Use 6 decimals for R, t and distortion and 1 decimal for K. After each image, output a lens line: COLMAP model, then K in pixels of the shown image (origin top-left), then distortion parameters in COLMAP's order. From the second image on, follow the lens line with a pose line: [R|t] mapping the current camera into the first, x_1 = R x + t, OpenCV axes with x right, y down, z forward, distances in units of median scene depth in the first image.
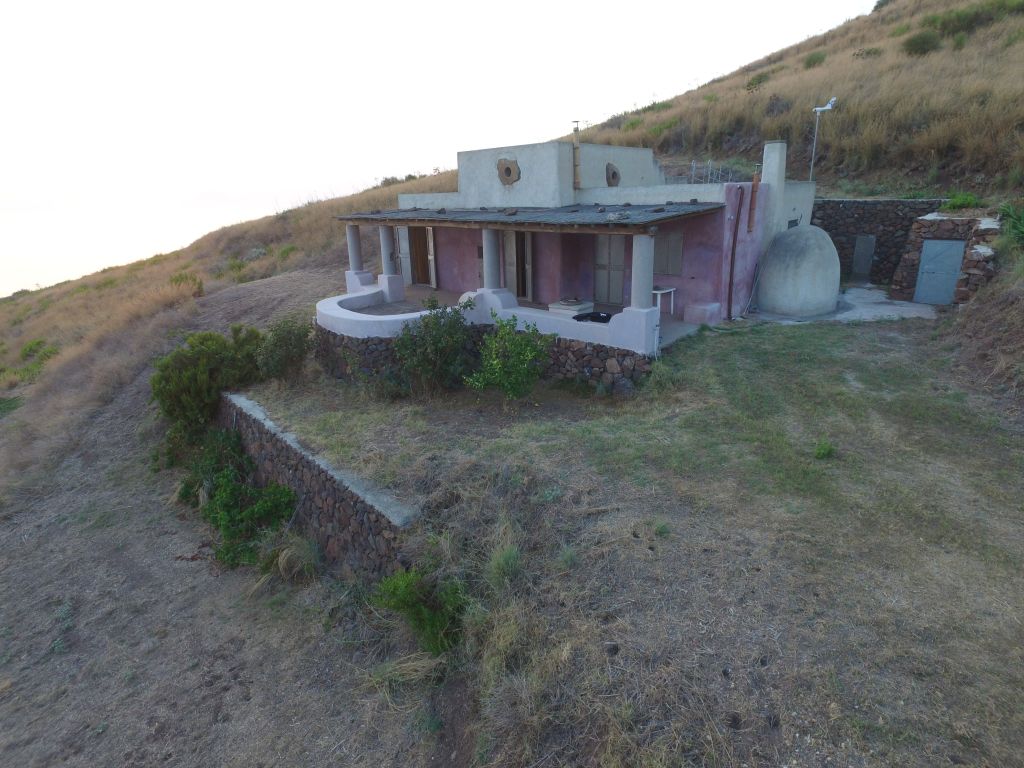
lens RADIAL K [[594.4, 0, 514.5], [0, 594.4, 371.7], [0, 0, 1]] dist [-0.014749, 0.017831]
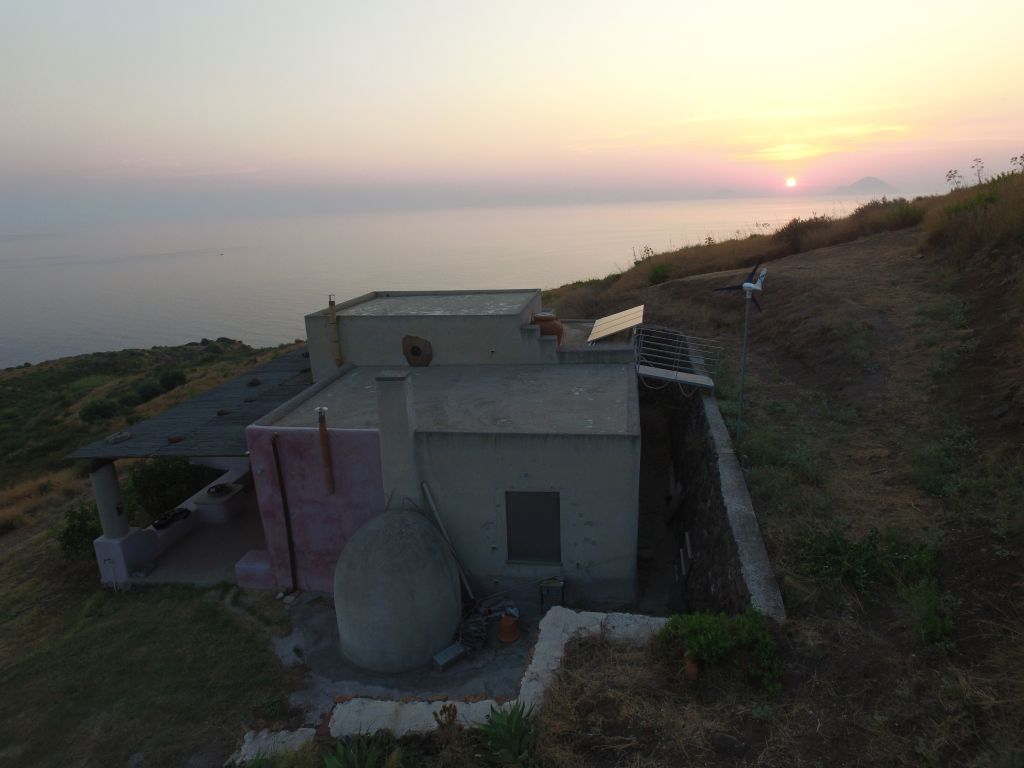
lens RADIAL K [[594.4, 0, 514.5], [0, 594.4, 371.7], [0, 0, 1]] dist [-0.014749, 0.017831]
pose [[0.565879, 0.236957, -0.789704, 1.045552], [-0.222307, 0.966188, 0.130614, -0.517745], [0.793952, 0.101645, 0.599423, 0.742220]]
